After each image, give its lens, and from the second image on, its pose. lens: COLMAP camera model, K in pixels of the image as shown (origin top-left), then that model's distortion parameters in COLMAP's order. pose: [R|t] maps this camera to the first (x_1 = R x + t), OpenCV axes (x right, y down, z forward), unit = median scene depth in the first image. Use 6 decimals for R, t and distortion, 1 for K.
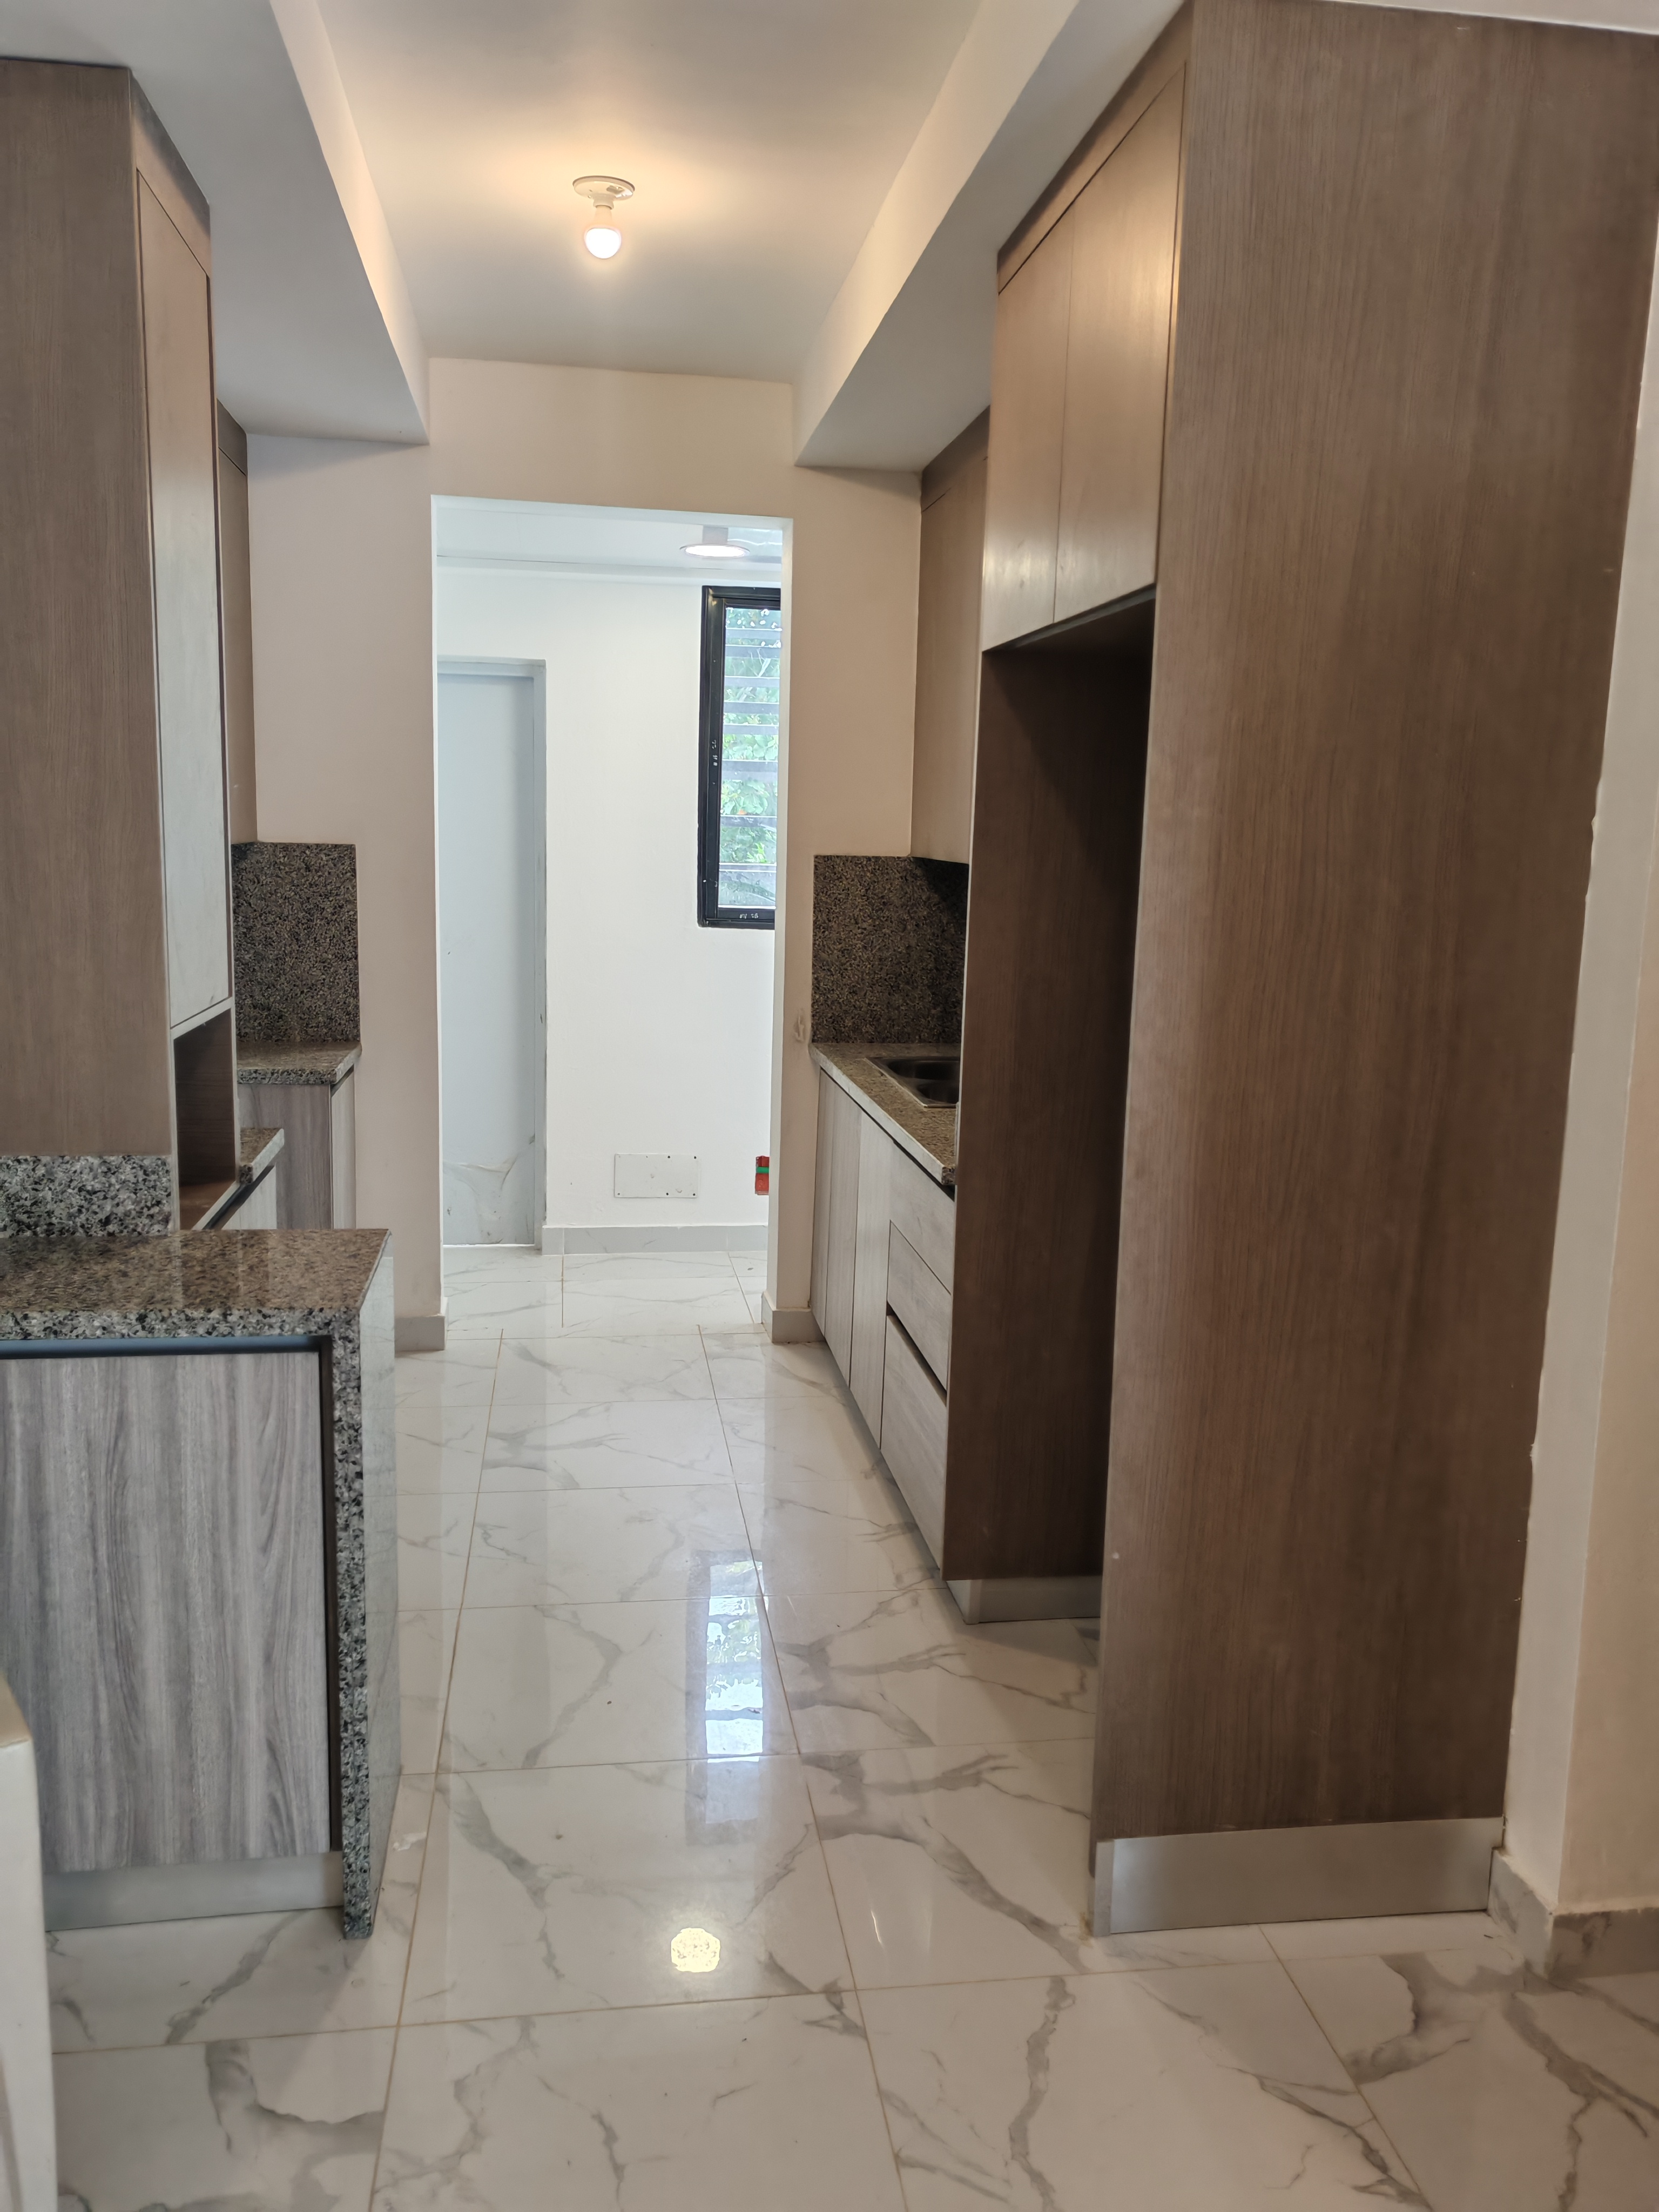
lens RADIAL K [[1731.9, 0, 834.8], [0, 1731.9, 1107.6], [0, 0, 1]] dist [0.014937, 0.031568]
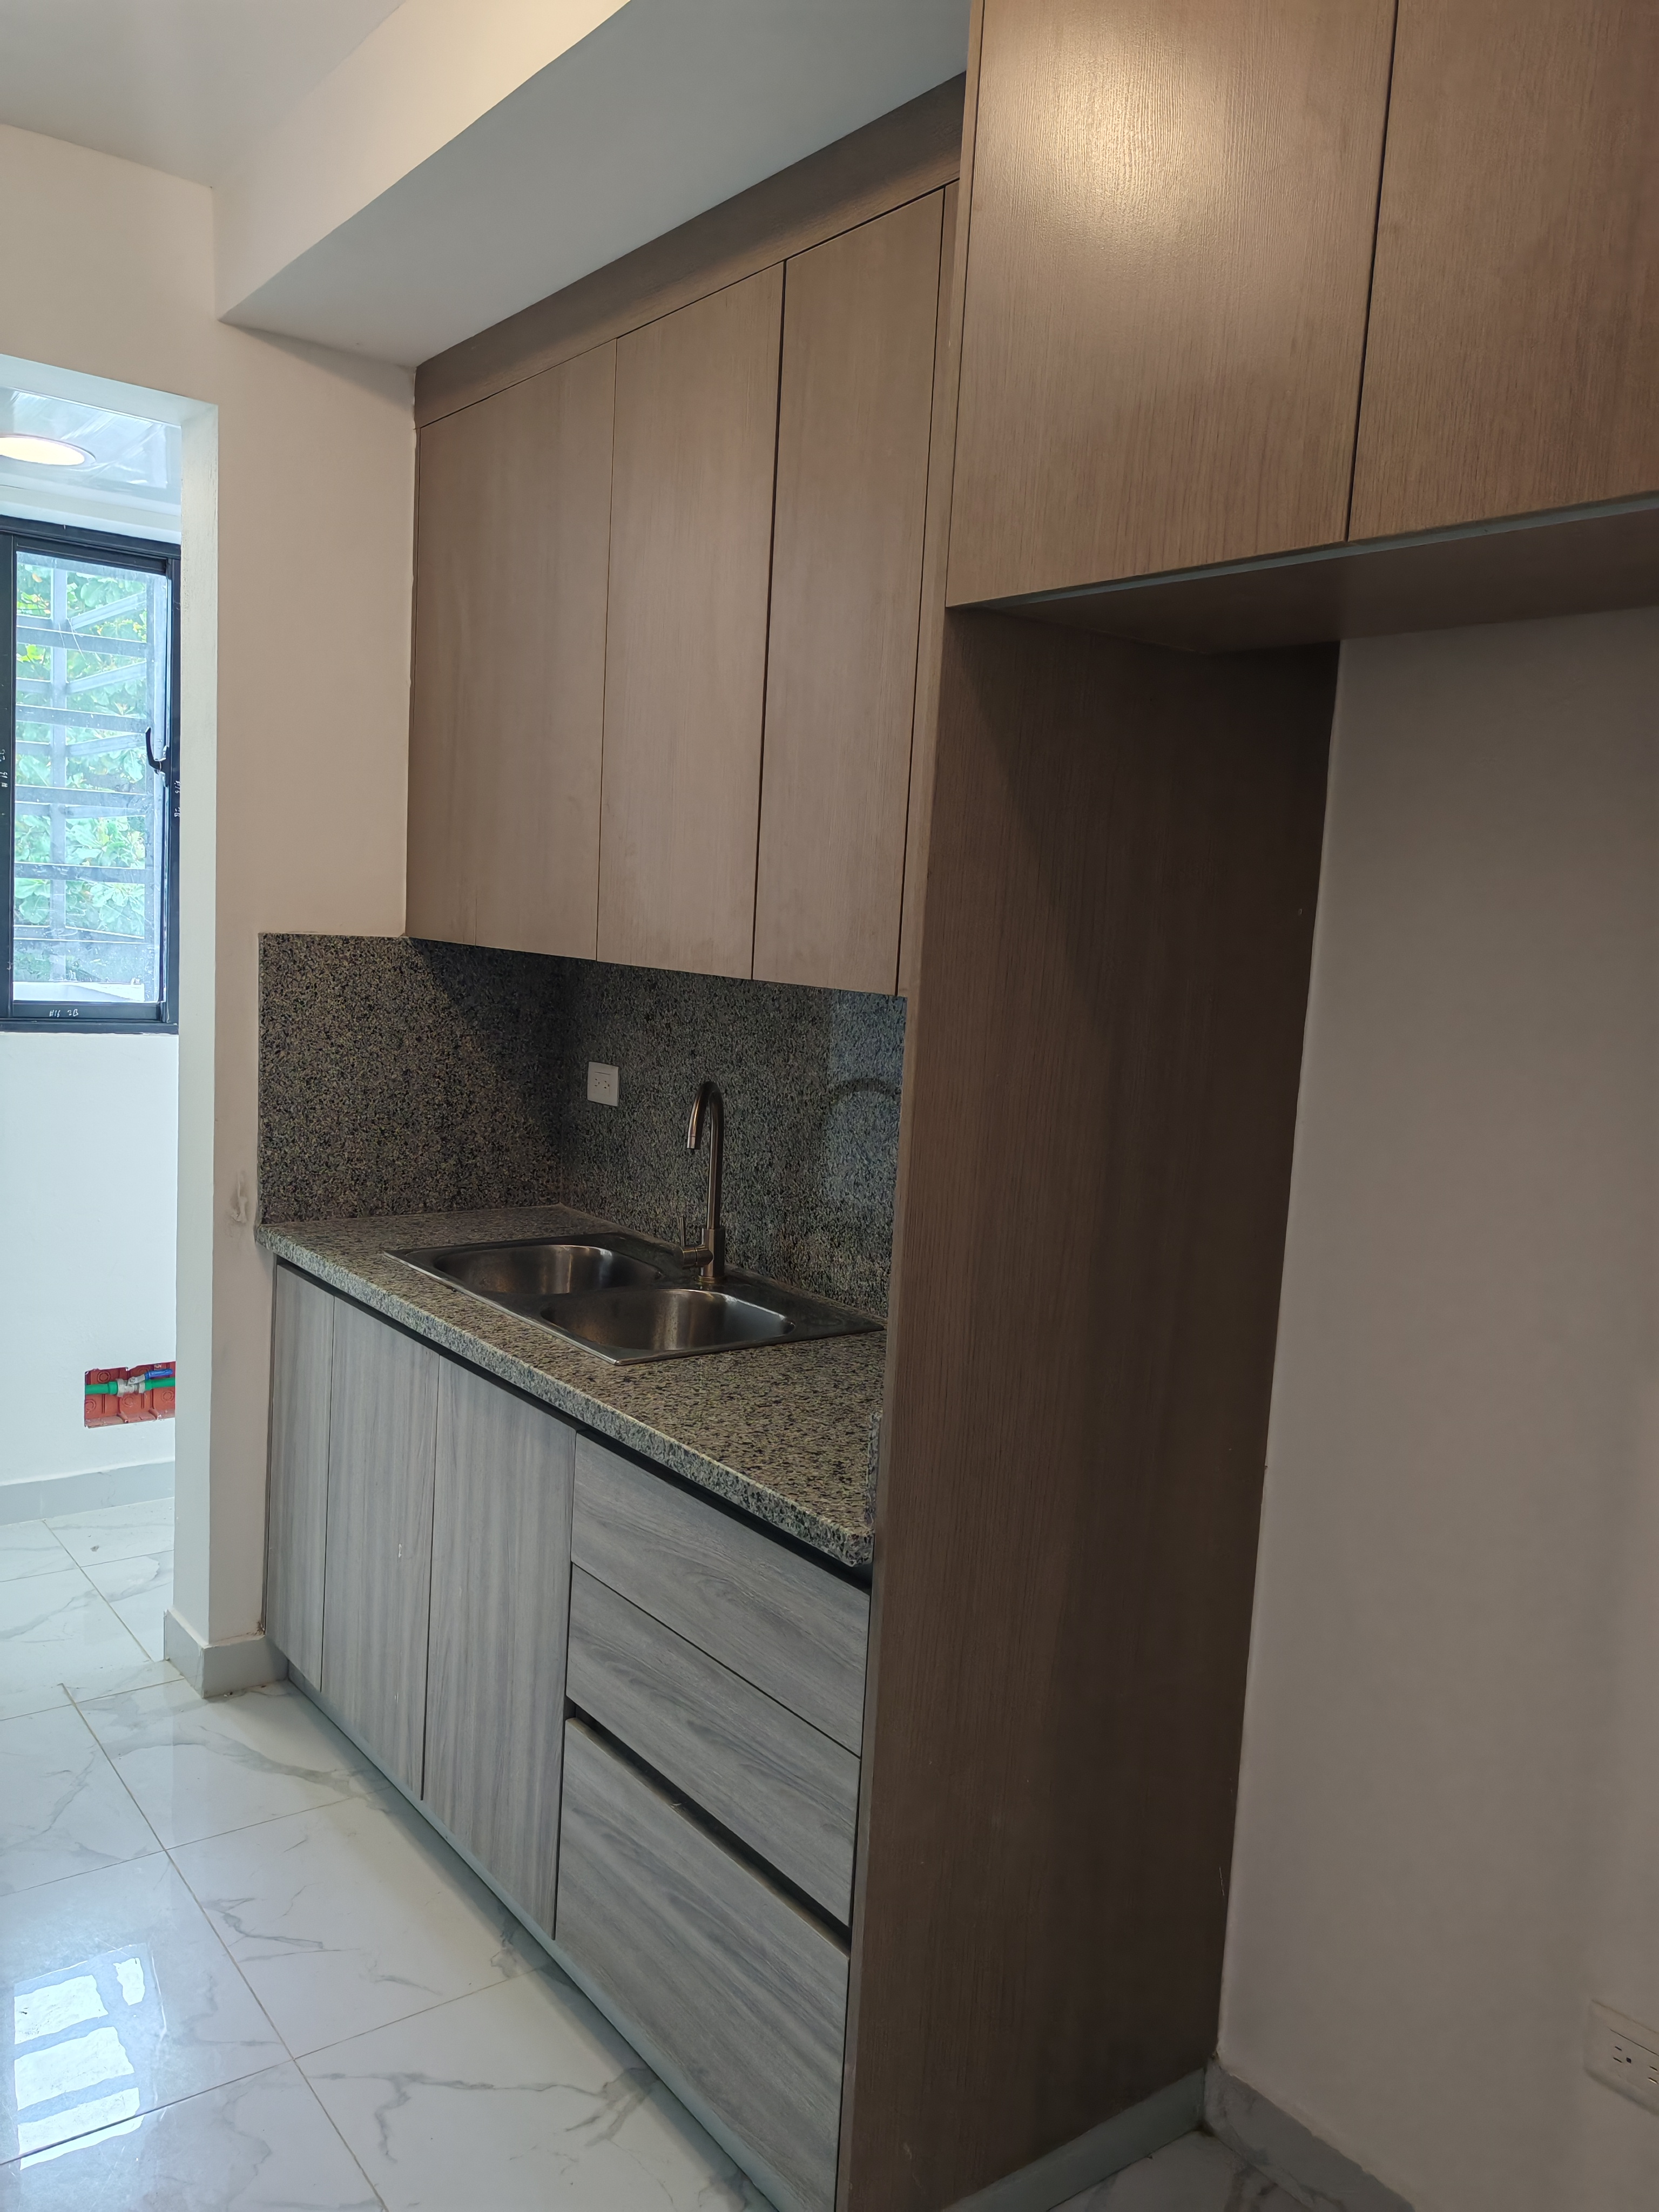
lens RADIAL K [[1731.9, 0, 820.1], [0, 1731.9, 1106.7], [0, 0, 1]] dist [0.014937, 0.031568]
pose [[0.884116, -0.033537, 0.466061, -0.129044], [0.047158, 0.998733, -0.017591, -0.059637], [-0.464881, 0.037531, 0.884577, 0.330295]]
